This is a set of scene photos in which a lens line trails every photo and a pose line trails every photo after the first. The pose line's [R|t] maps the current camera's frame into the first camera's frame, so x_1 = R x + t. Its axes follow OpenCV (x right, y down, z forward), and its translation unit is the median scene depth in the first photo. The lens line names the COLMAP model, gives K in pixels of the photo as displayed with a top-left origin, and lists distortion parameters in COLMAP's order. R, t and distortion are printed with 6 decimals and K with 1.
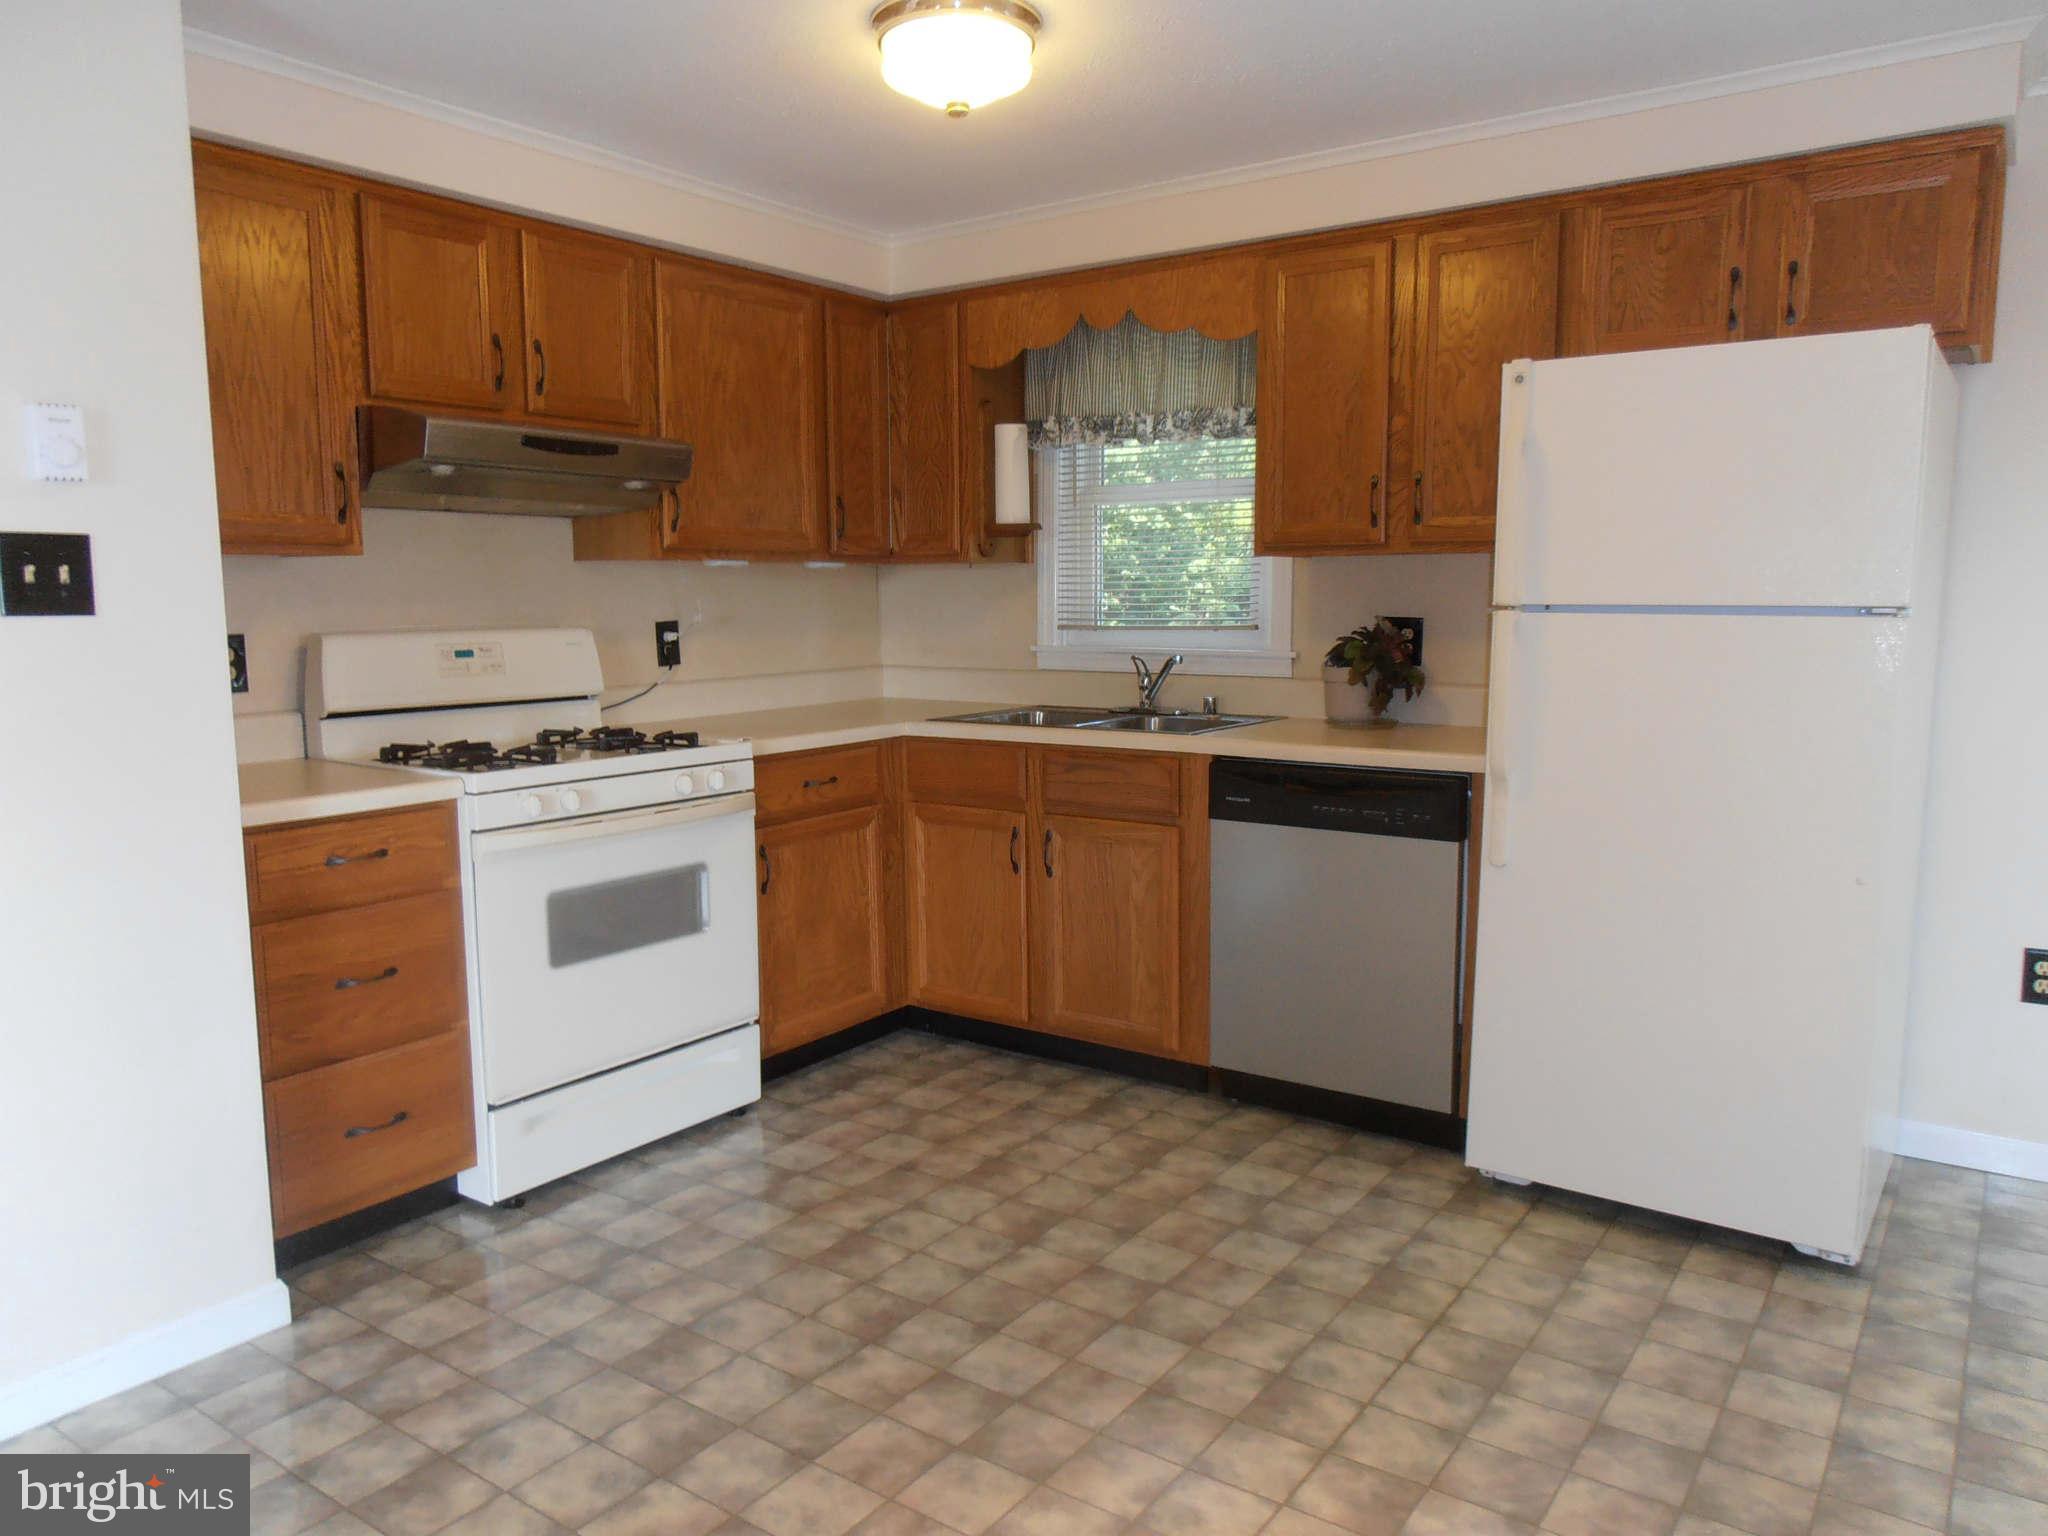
lens RADIAL K [[1436.0, 0, 1025.5], [0, 1436.0, 770.6], [0, 0, 1]] dist [-0.010625, 0.002060]
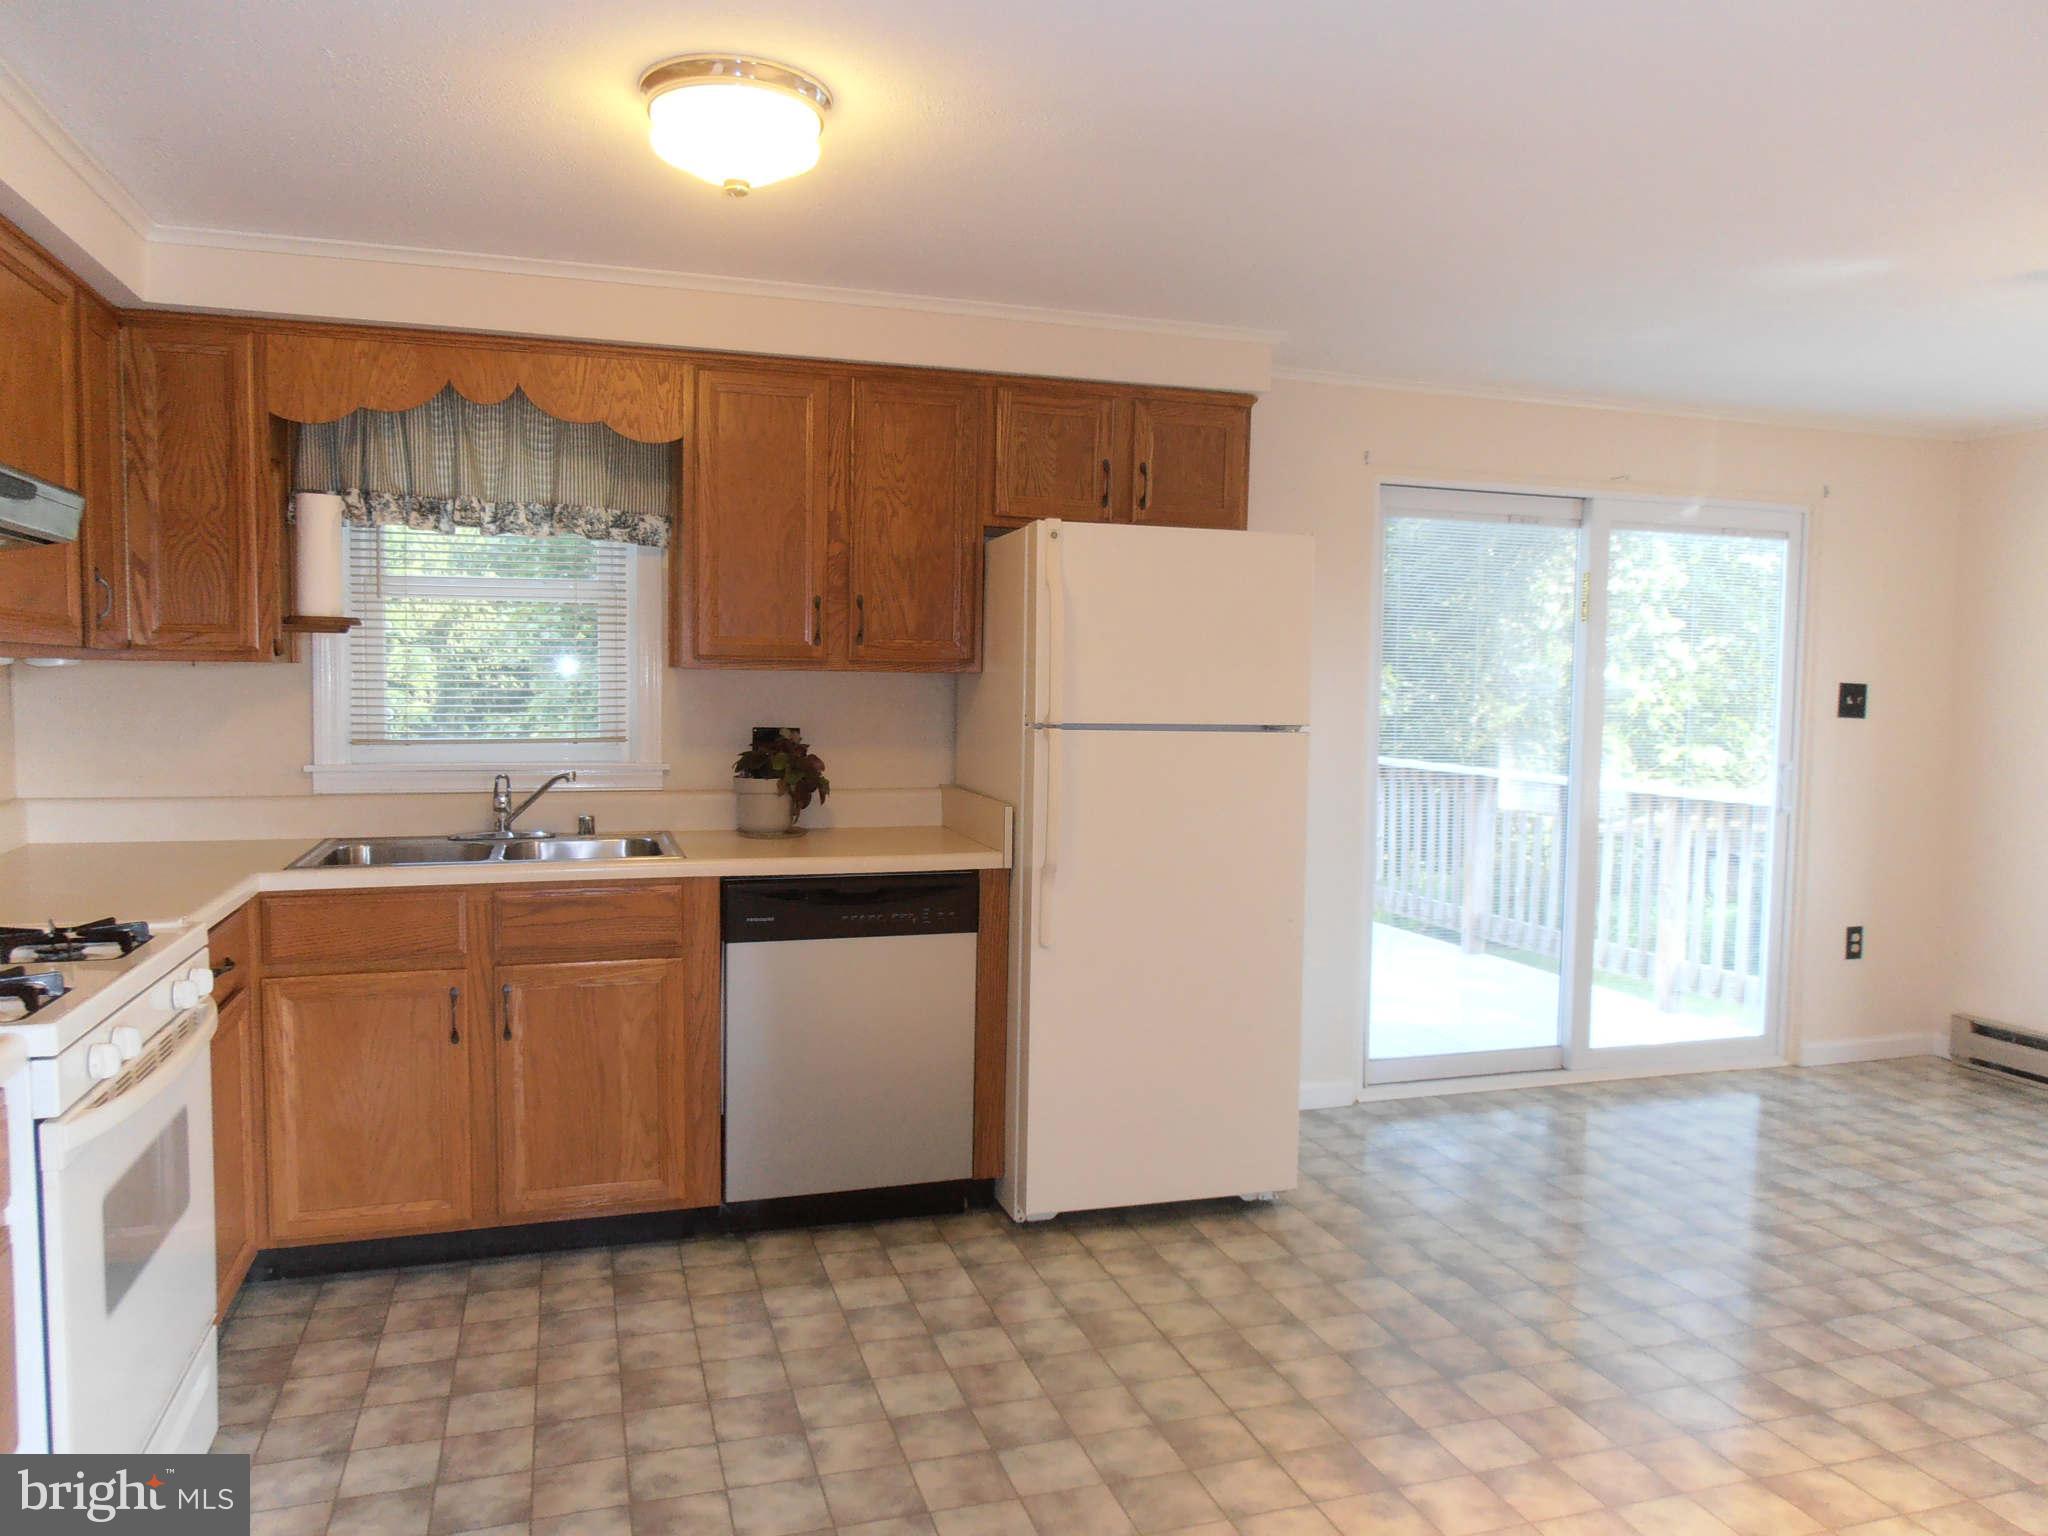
lens RADIAL K [[1436.0, 0, 1028.3], [0, 1436.0, 774.0], [0, 0, 1]] dist [-0.010625, 0.002060]
pose [[0.600850, -0.040404, 0.798340, -0.519789], [0.081416, 0.996621, -0.010836, -0.053359], [-0.795205, 0.071508, 0.602109, 0.259412]]
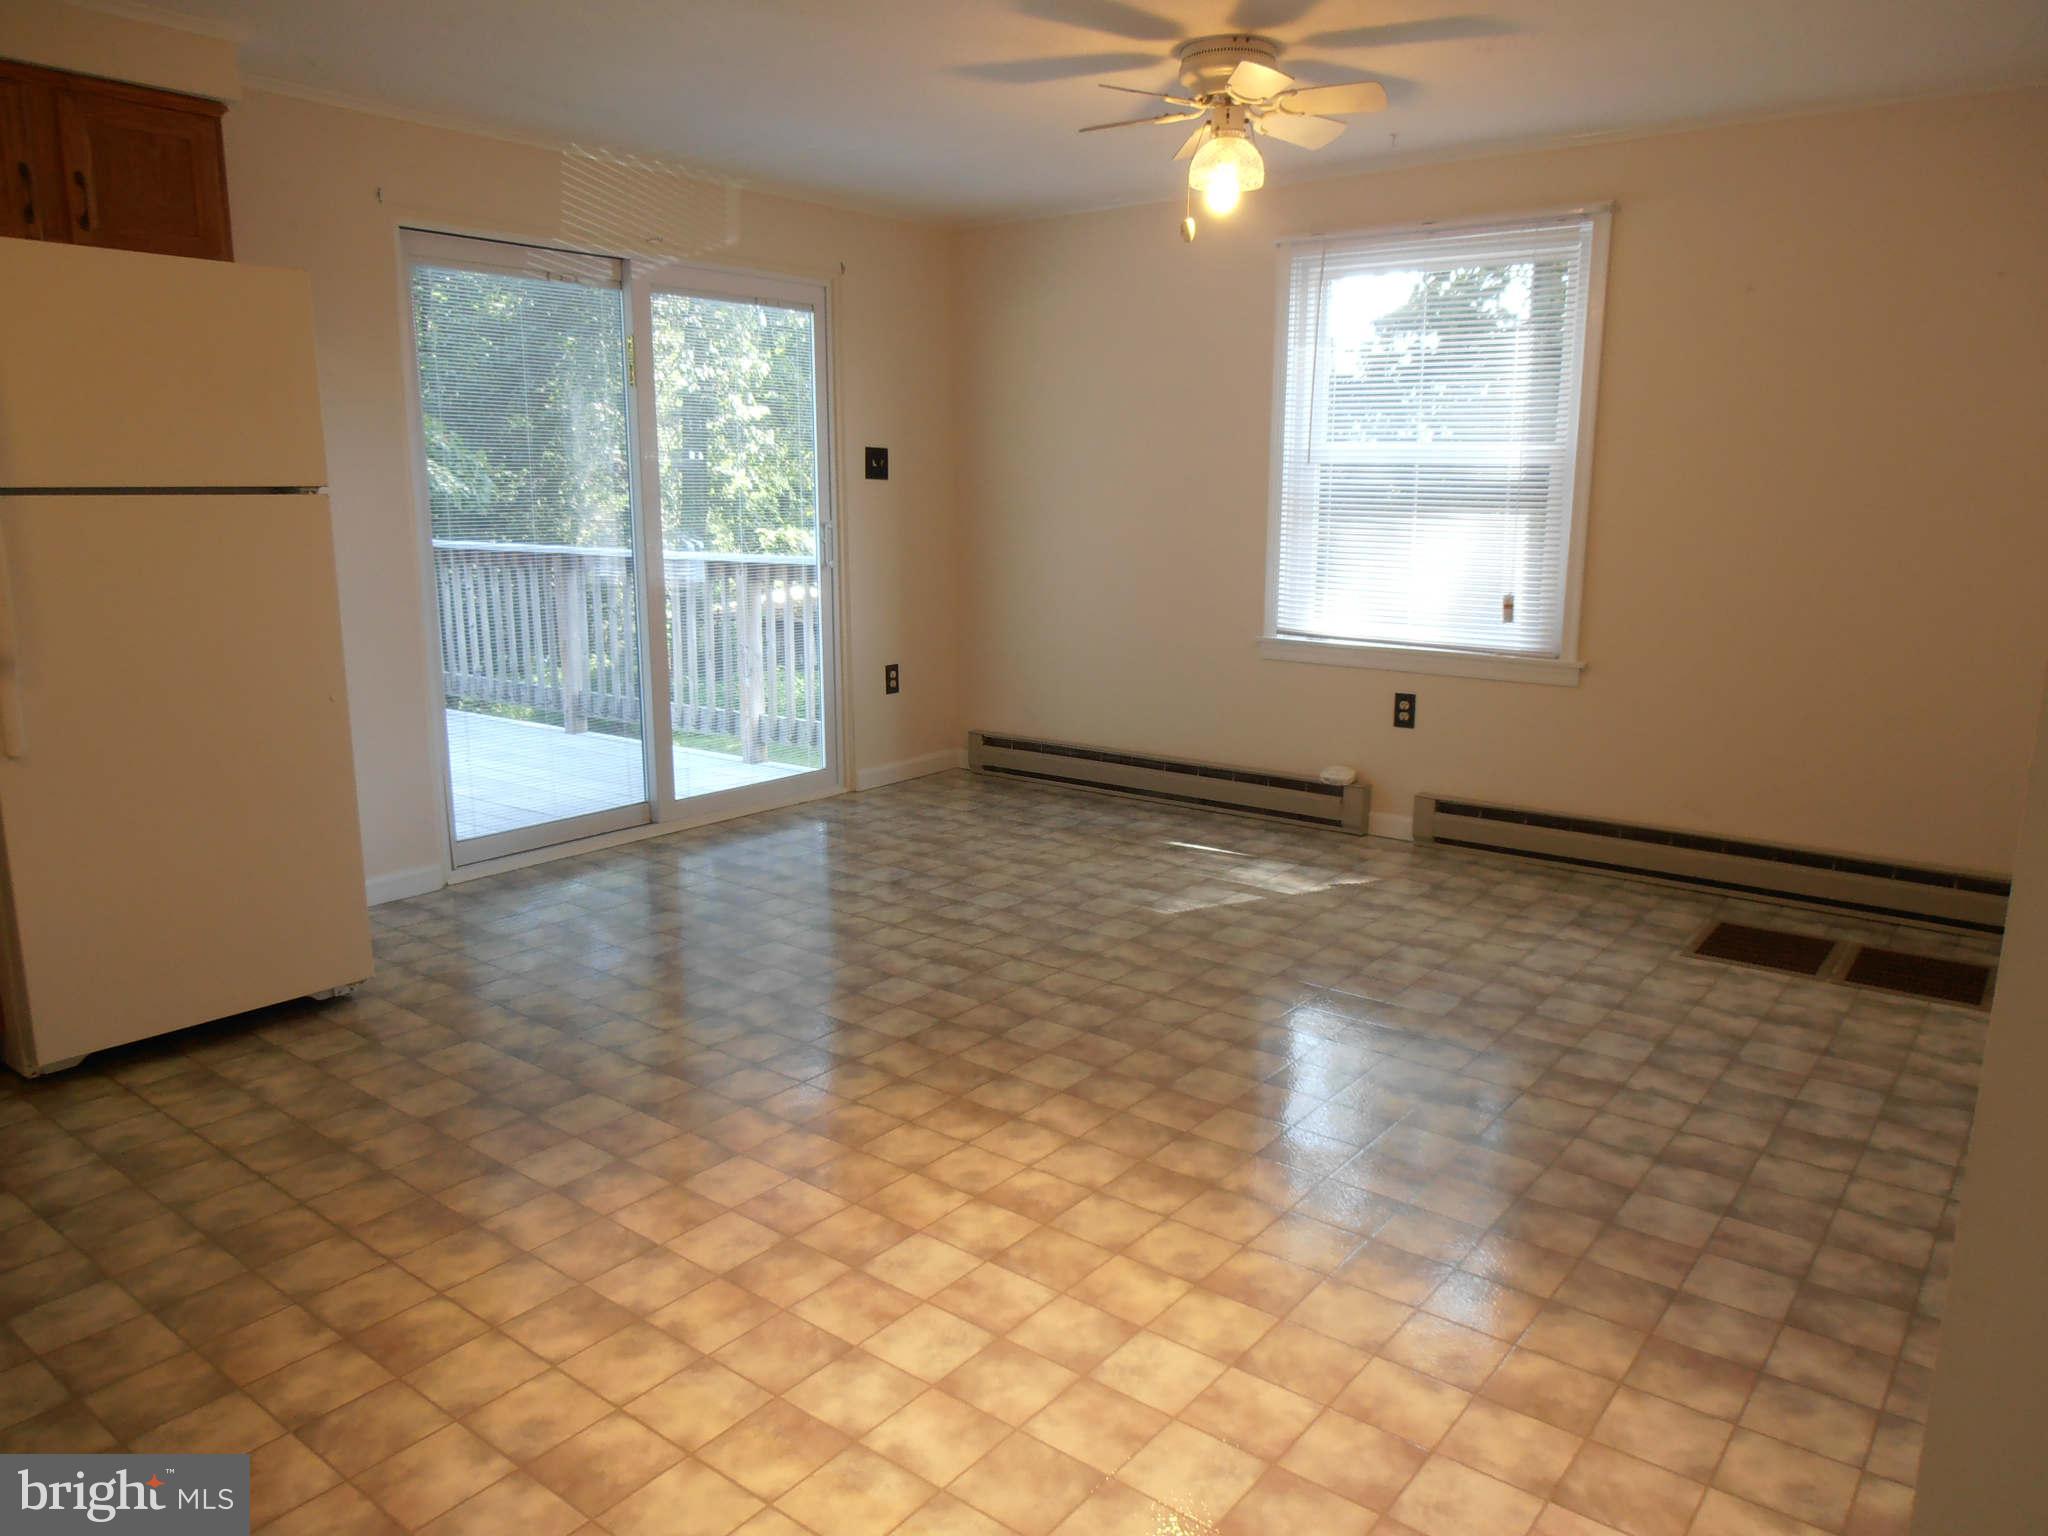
lens RADIAL K [[1436.0, 0, 1020.8], [0, 1436.0, 773.5], [0, 0, 1]] dist [-0.010625, 0.002060]
pose [[0.054454, -0.198746, 0.978537, -0.510619], [0.123083, 0.973853, 0.190946, -0.021454], [-0.990901, 0.110043, 0.077492, 0.210639]]
